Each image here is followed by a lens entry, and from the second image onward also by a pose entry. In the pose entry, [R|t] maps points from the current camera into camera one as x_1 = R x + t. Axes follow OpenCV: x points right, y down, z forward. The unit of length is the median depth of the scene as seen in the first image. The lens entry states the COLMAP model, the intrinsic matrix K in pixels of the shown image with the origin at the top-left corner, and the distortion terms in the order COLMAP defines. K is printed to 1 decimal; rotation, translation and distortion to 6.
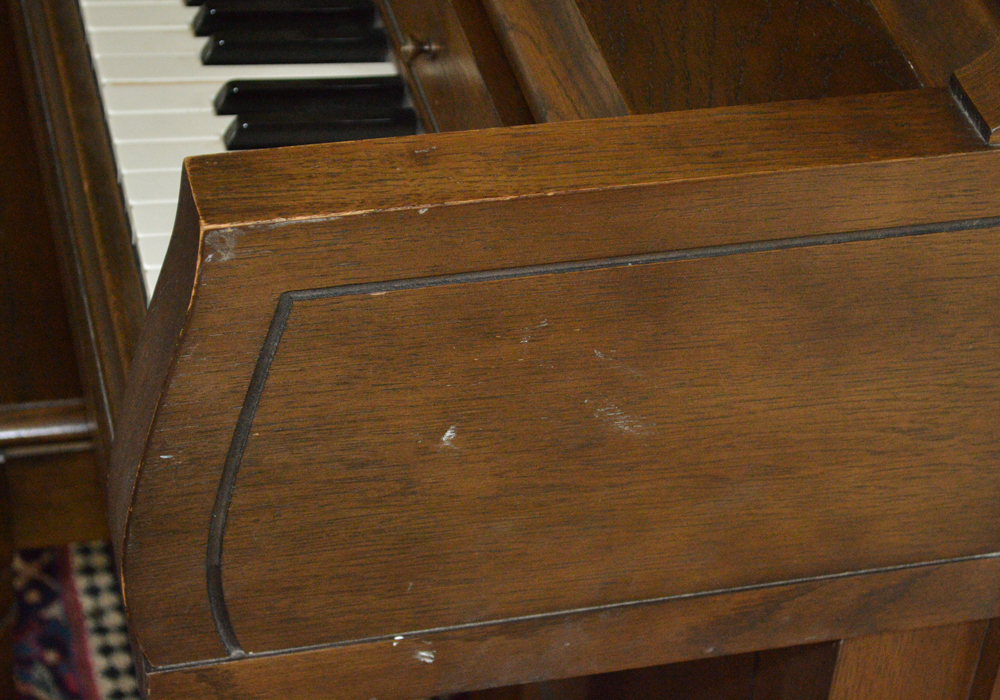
lens RADIAL K [[2488.4, 0, 495.4], [0, 2488.4, 348.6], [0, 0, 1]] dist [0.023204, 0.000000]
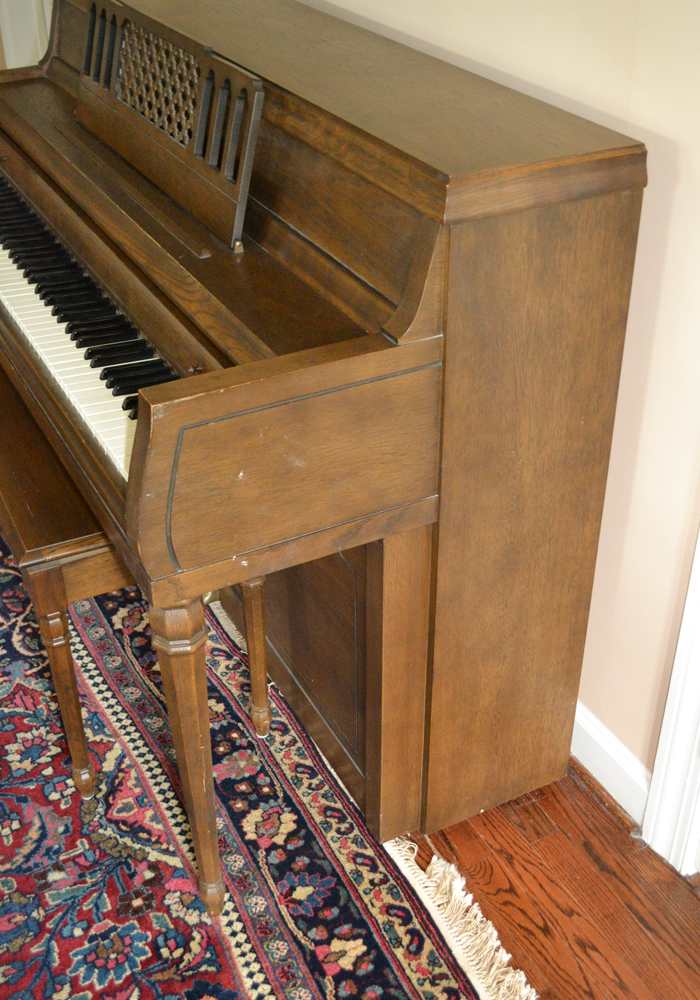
lens RADIAL K [[1170.1, 0, 355.3], [0, 1170.1, 501.7], [0, 0, 1]] dist [-0.095334, 0.000000]
pose [[0.967568, -0.189923, 0.166558, -0.120042], [0.206952, 0.974061, -0.091522, 0.213099], [-0.144856, 0.123023, 0.981775, -0.349957]]
